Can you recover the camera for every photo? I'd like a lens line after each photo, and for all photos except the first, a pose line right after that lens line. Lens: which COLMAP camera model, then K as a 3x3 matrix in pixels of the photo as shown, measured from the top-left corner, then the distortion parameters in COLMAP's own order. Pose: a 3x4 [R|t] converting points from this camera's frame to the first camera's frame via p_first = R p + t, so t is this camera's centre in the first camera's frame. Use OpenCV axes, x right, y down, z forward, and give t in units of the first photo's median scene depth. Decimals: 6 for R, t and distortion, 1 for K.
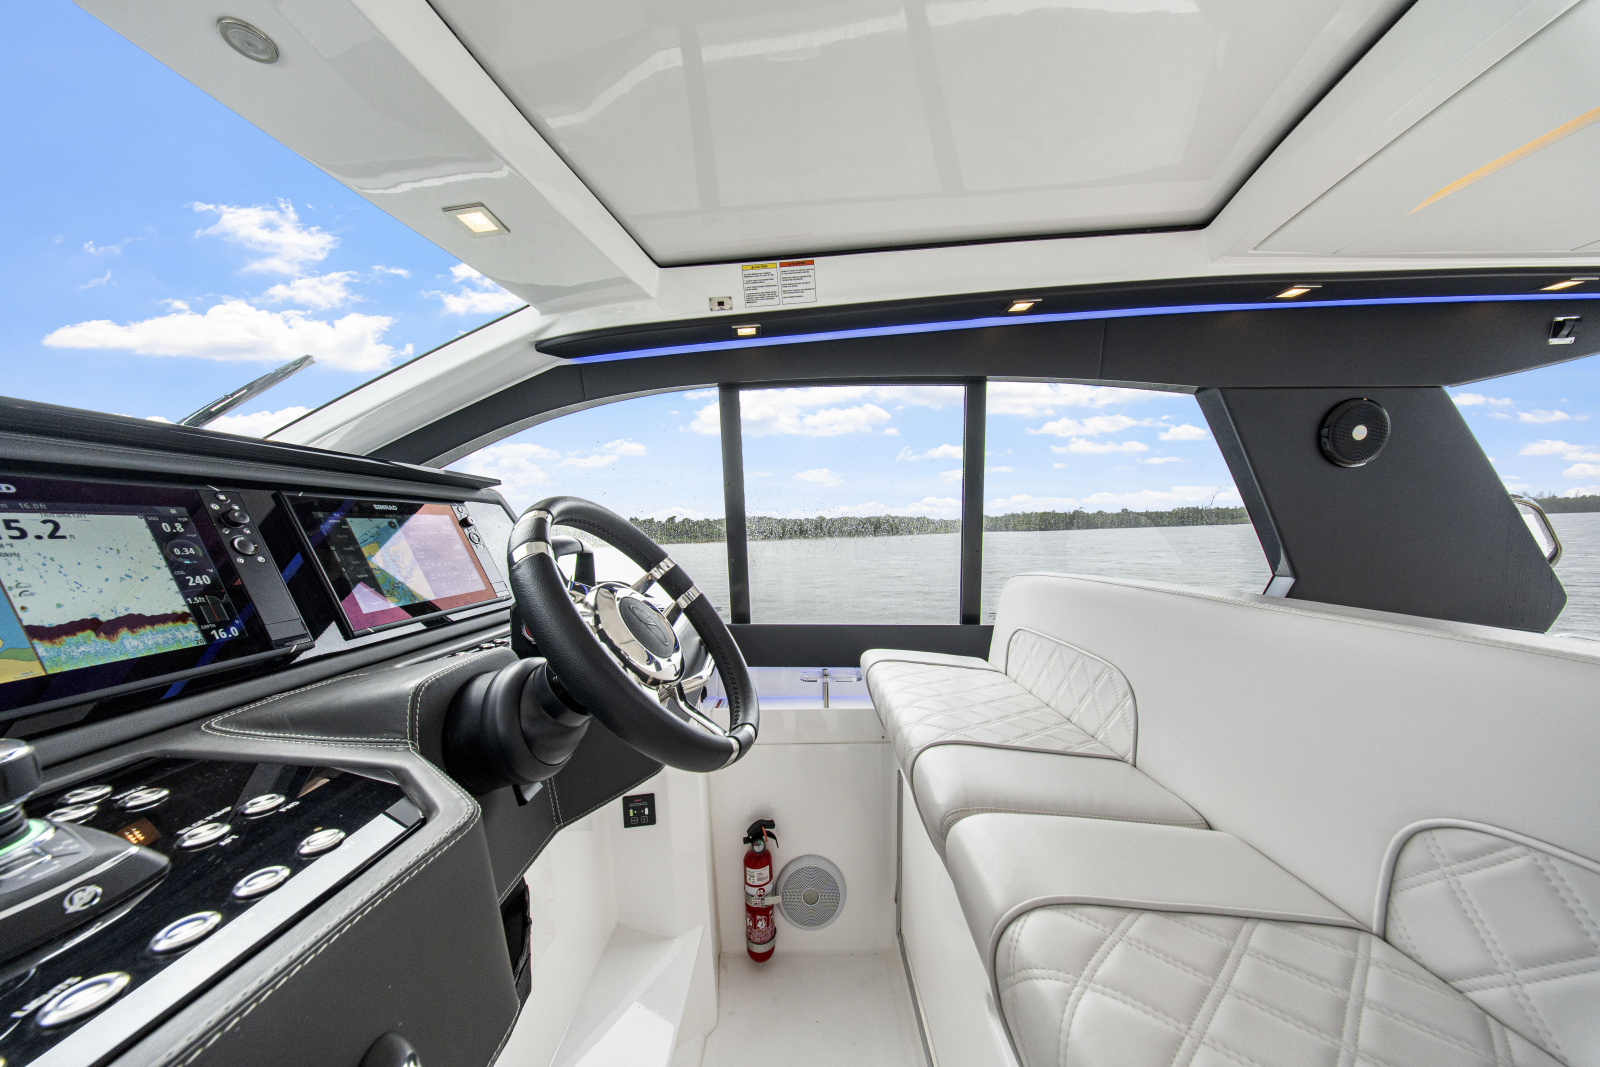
lens RADIAL K [[468.7, 0, 802.0], [0, 468.7, 534.8], [0, 0, 1]] dist [0.007929, -0.003329]
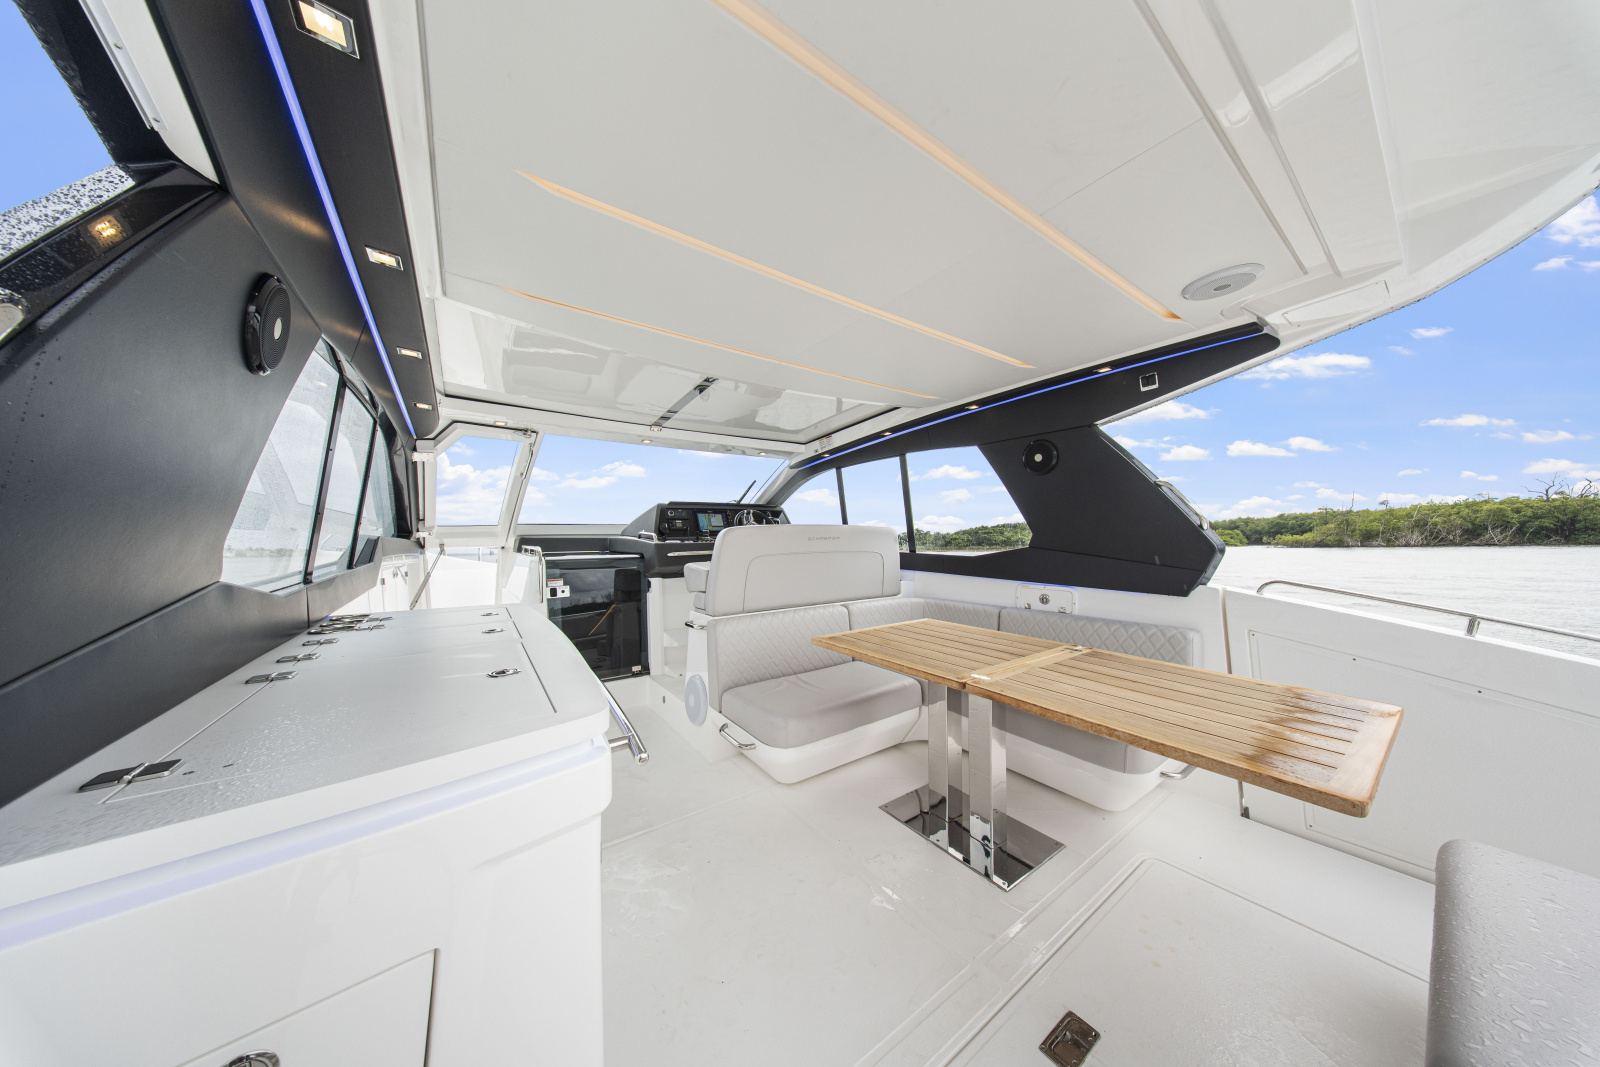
lens RADIAL K [[468.7, 0, 802.0], [0, 468.7, 534.8], [0, 0, 1]] dist [0.007929, -0.003329]
pose [[0.594338, -0.003116, -0.804210, 2.599811], [-0.004301, 0.999966, -0.007053, 0.159774], [0.804204, 0.007651, 0.594304, -1.174169]]
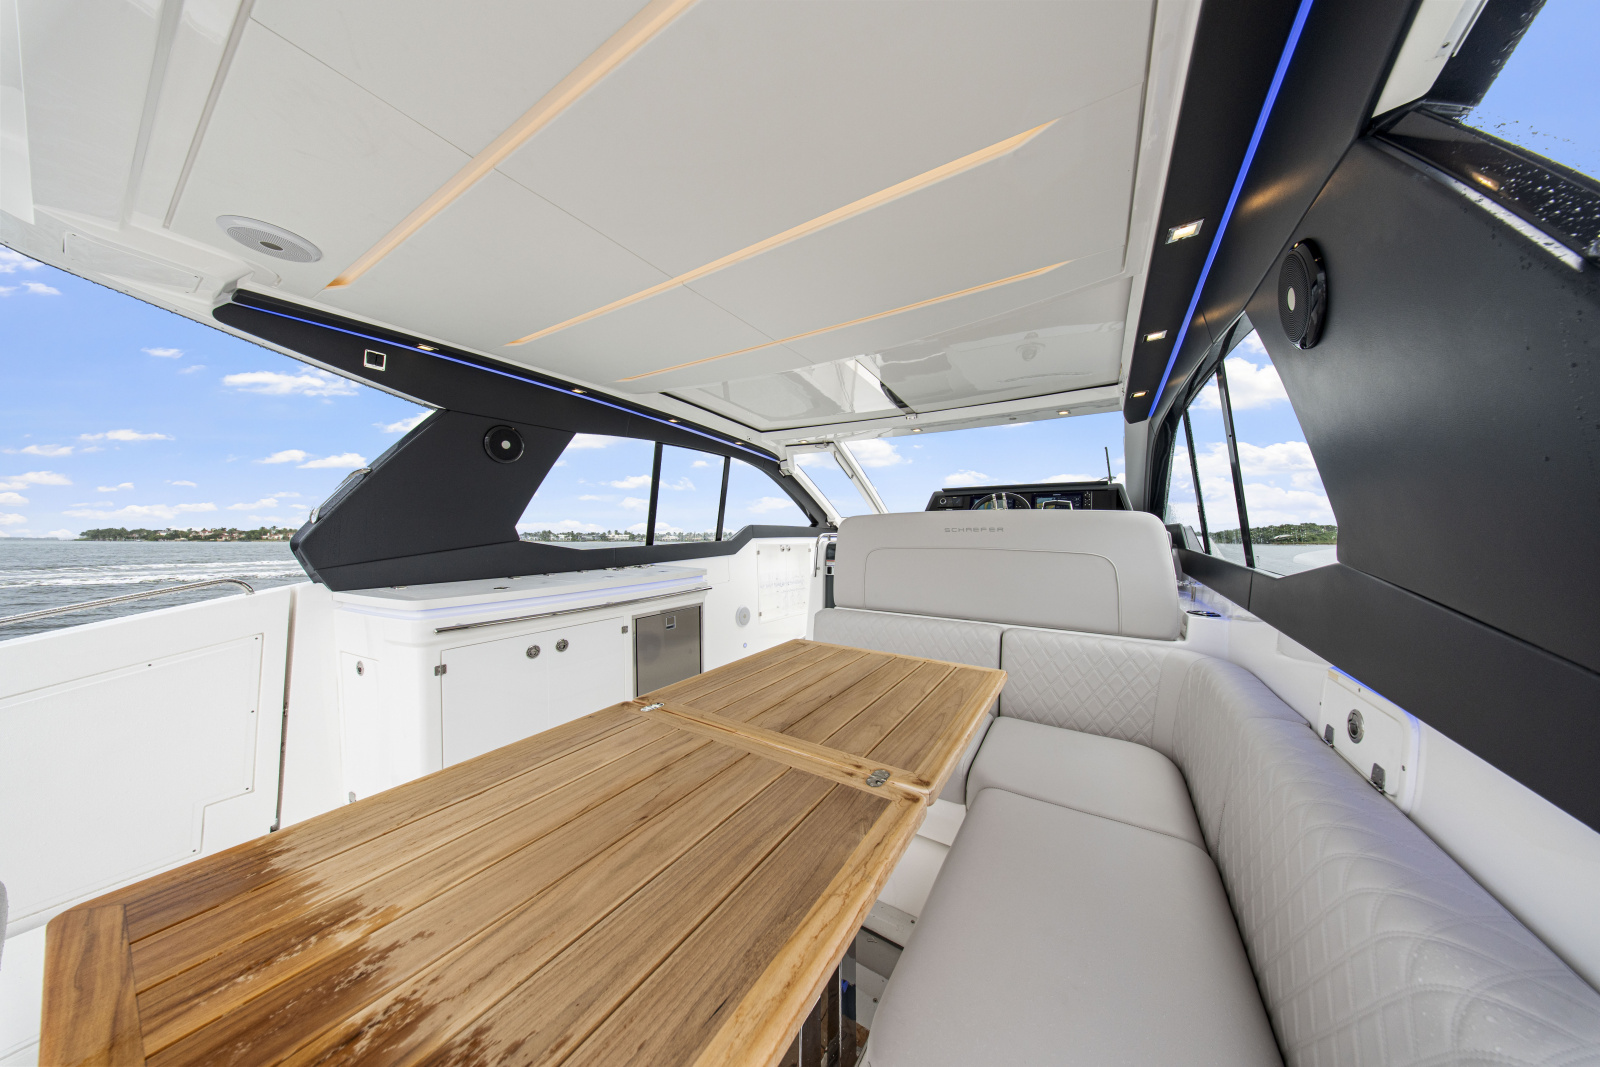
lens RADIAL K [[468.7, 0, 802.0], [0, 468.7, 534.8], [0, 0, 1]] dist [0.007929, -0.003329]
pose [[-0.520812, 0.017030, -0.853502, 2.535861], [-0.009261, 0.999629, 0.025597, 0.139301], [0.853621, 0.021235, -0.520461, 0.888863]]
